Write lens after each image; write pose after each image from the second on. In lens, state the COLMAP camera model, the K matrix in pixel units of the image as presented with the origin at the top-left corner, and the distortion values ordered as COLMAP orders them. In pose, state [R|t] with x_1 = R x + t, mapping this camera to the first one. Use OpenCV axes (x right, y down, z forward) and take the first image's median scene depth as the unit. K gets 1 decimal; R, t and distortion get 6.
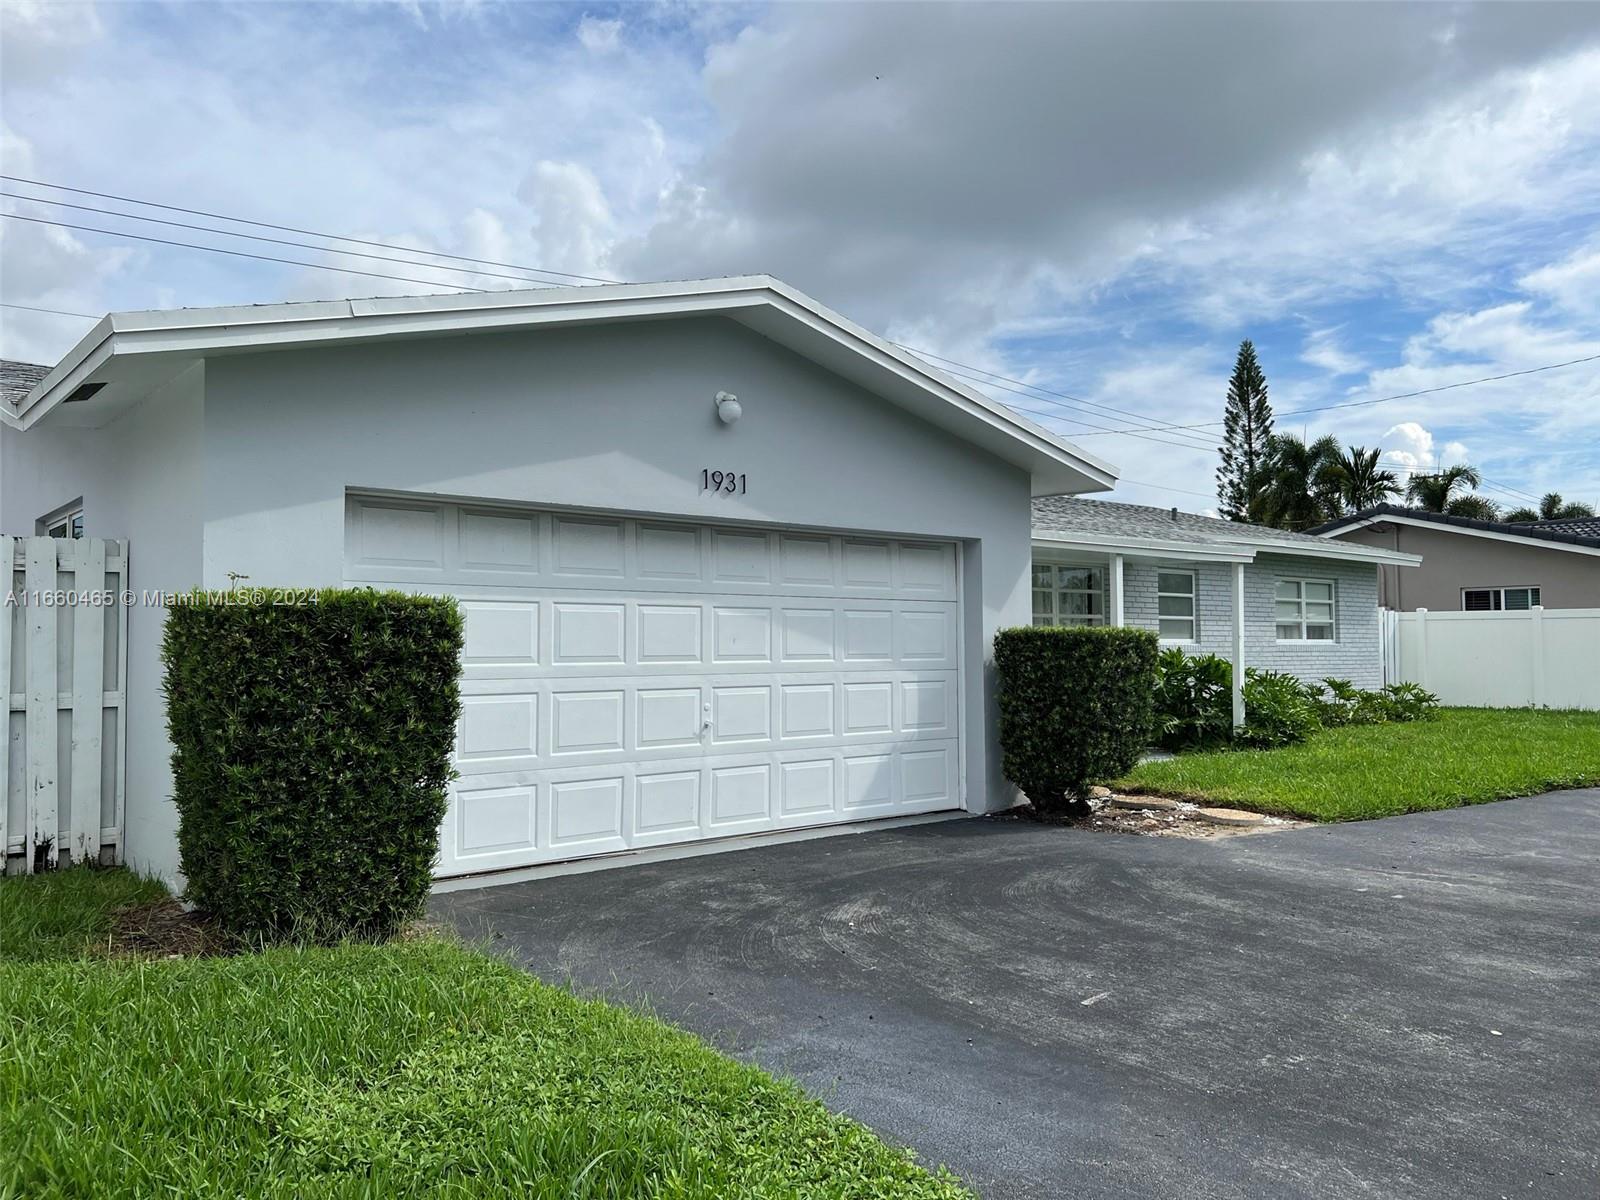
lens RADIAL K [[1195.4, 0, 806.7], [0, 1195.4, 599.9], [0, 0, 1]] dist [0.045639, -0.056410]
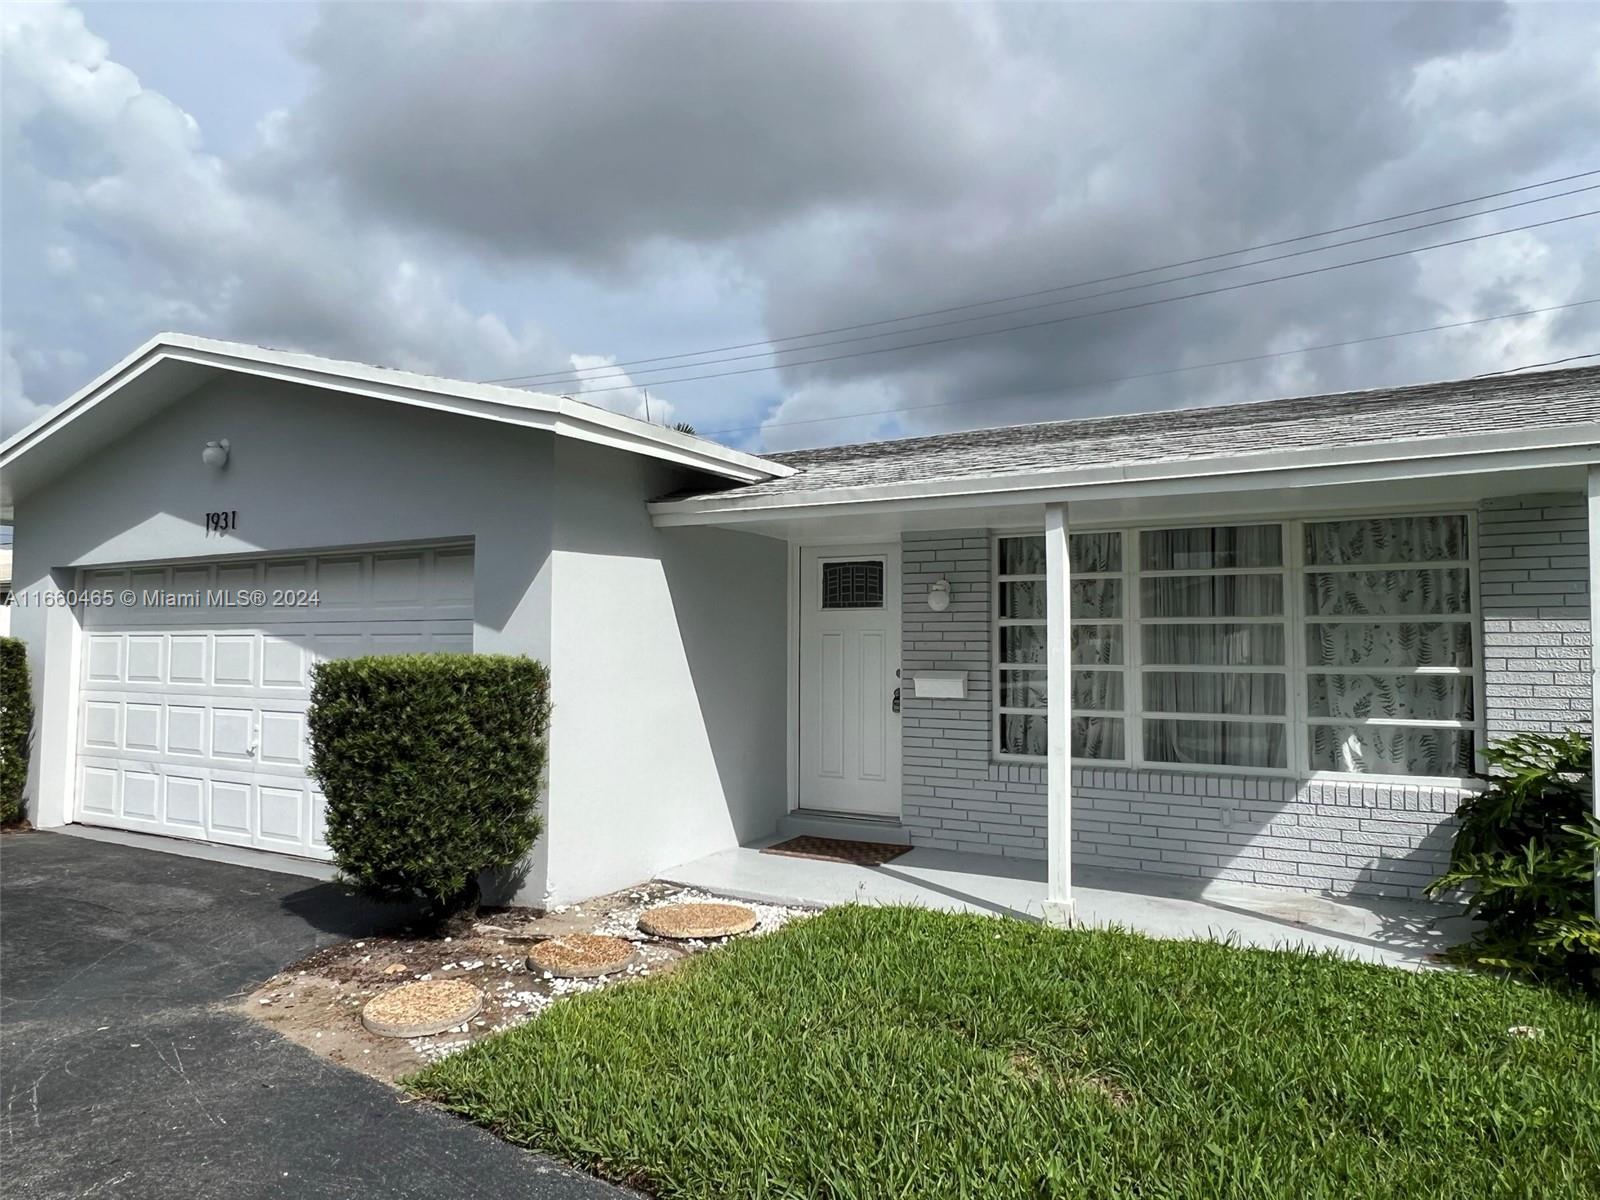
lens RADIAL K [[1048.7, 0, 802.0], [0, 1048.7, 600.9], [0, 0, 1]] dist [-0.002270, -0.001221]
pose [[0.306778, -0.040310, -0.950927, 1.147118], [0.030237, 0.999011, -0.032593, 0.024443], [0.951301, -0.018754, 0.307694, 1.388957]]
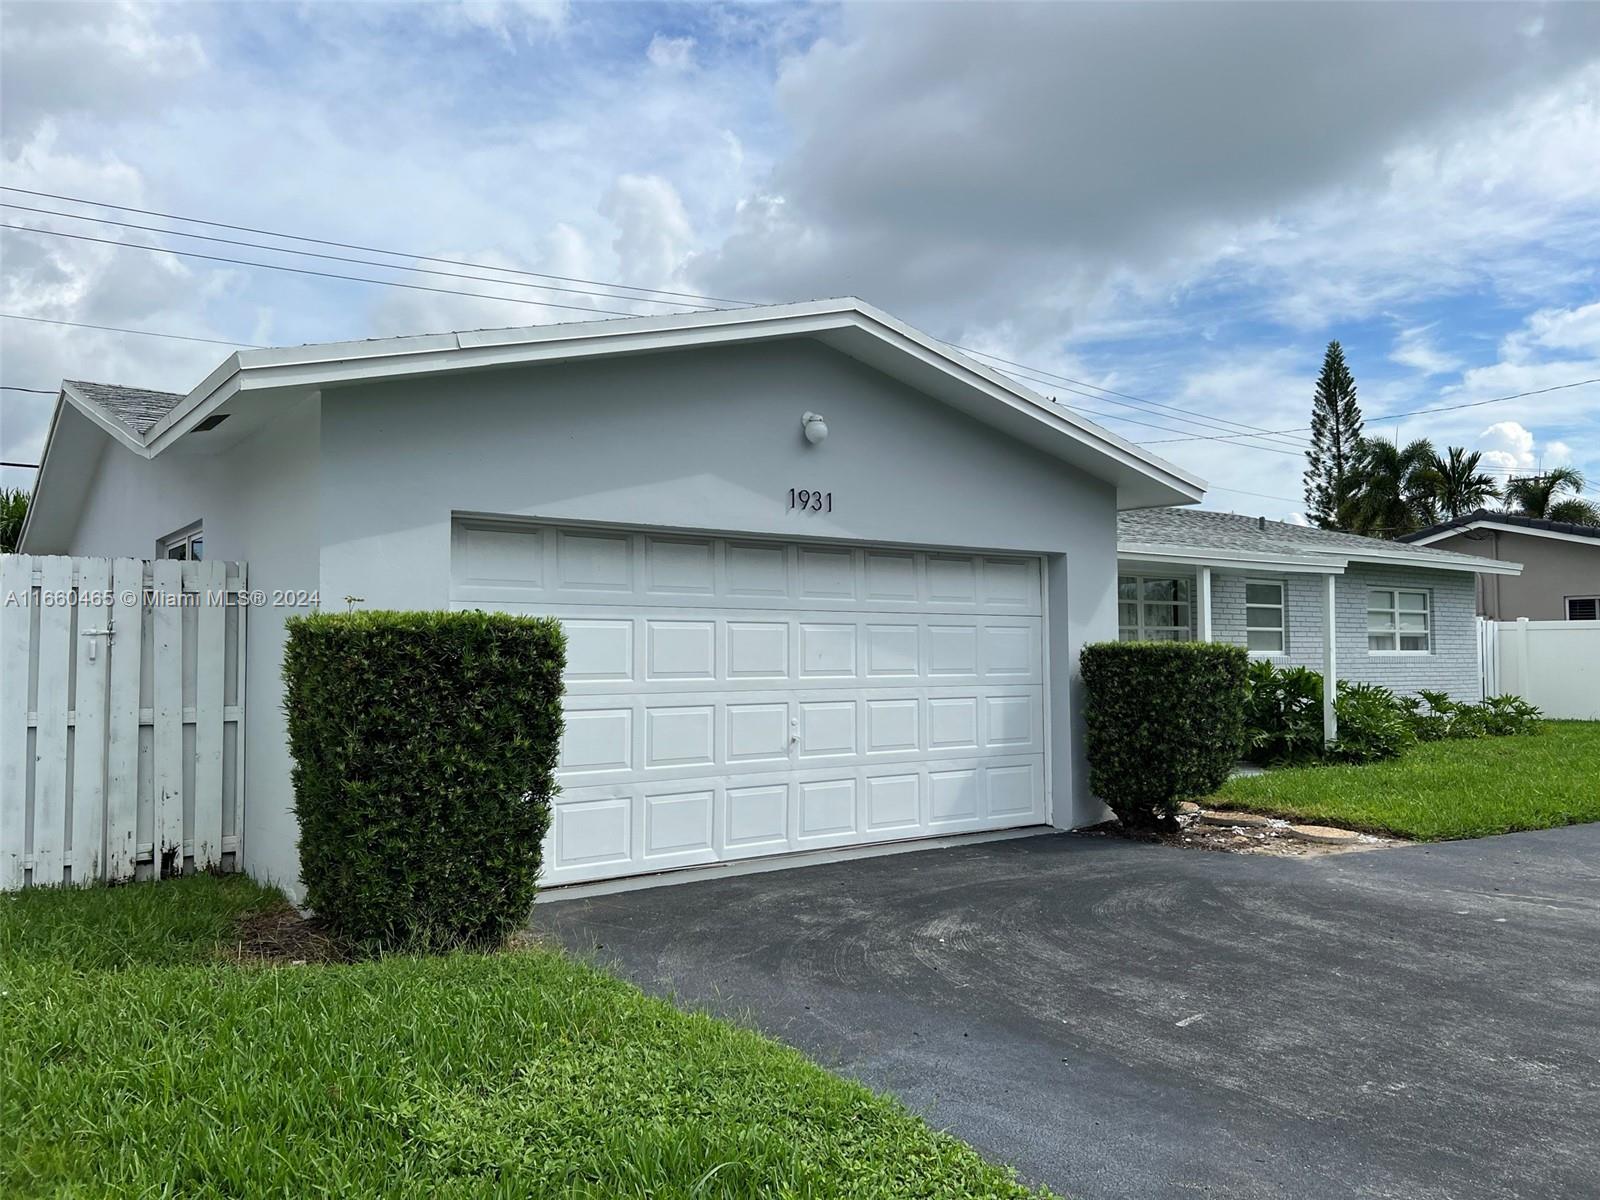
lens RADIAL K [[1195.4, 0, 807.5], [0, 1195.4, 597.4], [0, 0, 1]] dist [0.045639, -0.056410]
pose [[0.998046, -0.002831, -0.062423, -0.009978], [0.002350, 0.999967, -0.007782, -0.009478], [0.062443, 0.007620, 0.998019, -0.016121]]
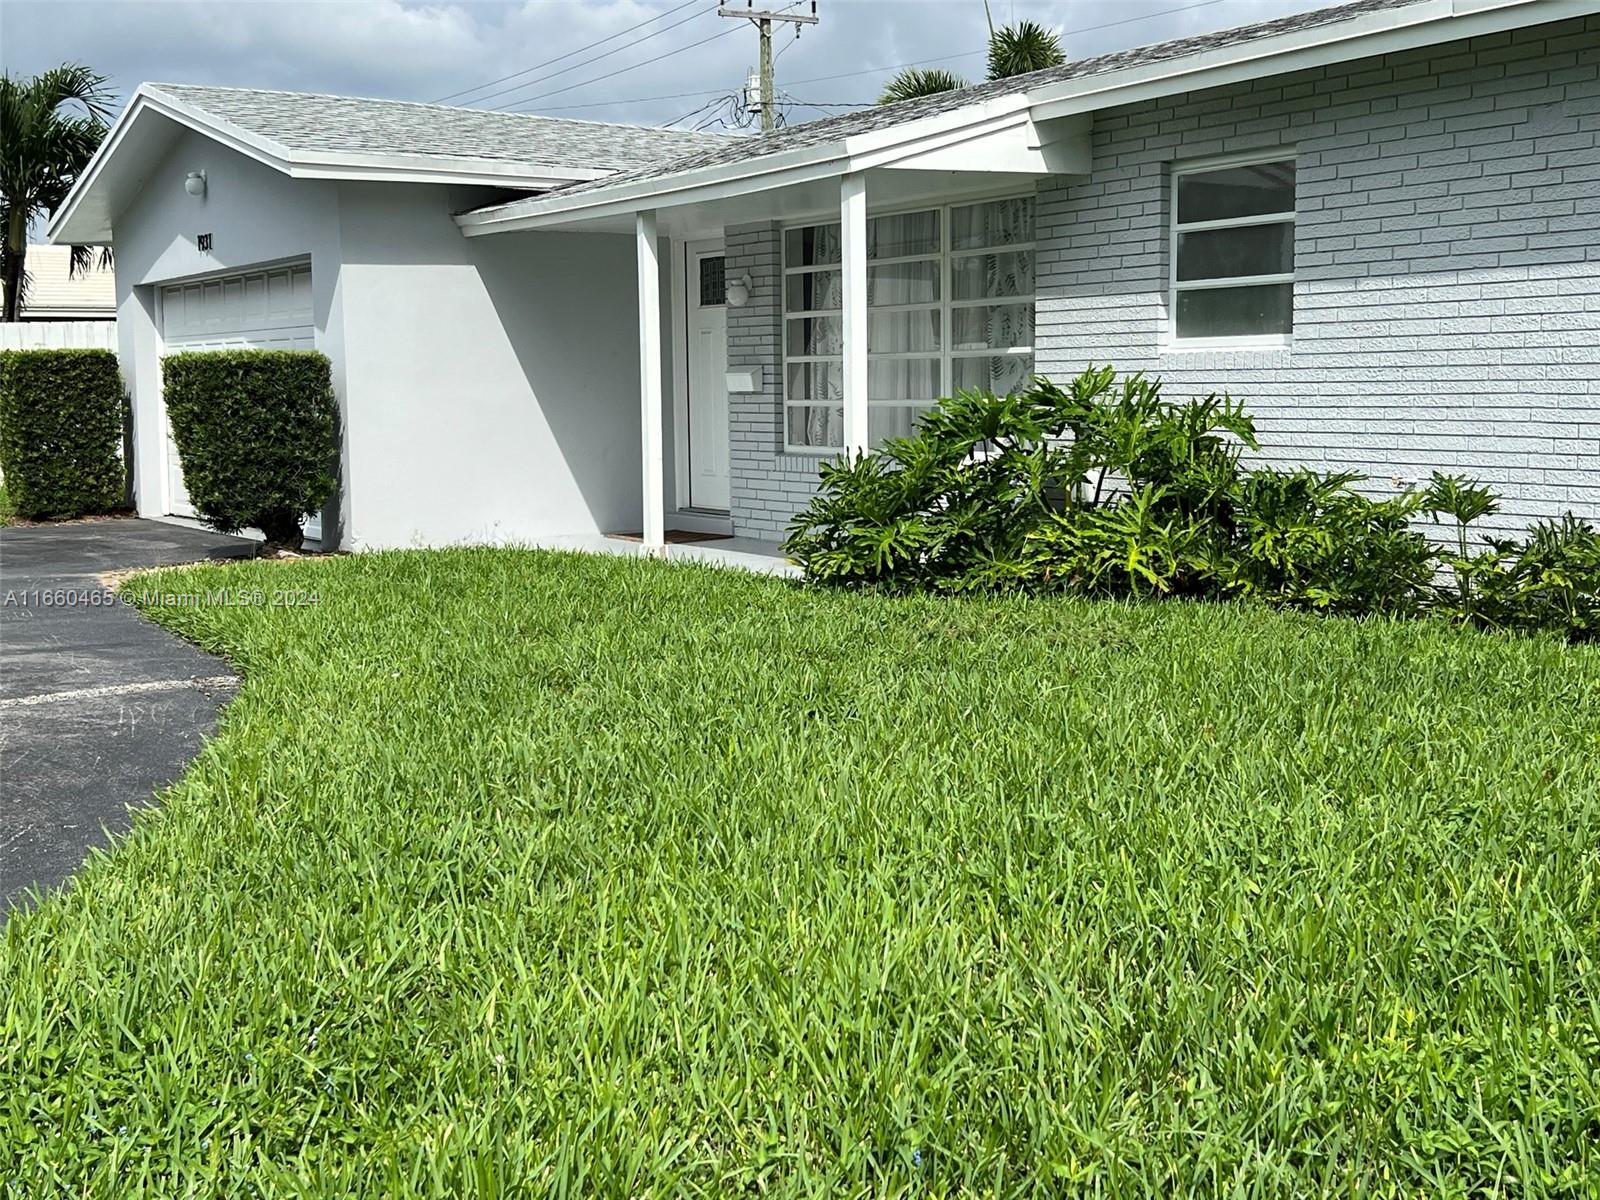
lens RADIAL K [[1919.9, 0, 798.8], [0, 1919.9, 601.1], [0, 0, 1]] dist [0.110368, 0.000000]
pose [[-0.164158, 0.113649, -0.979865, 2.157532], [0.045612, 0.993153, 0.107549, 0.096805], [0.985379, -0.027038, -0.168218, 2.239904]]
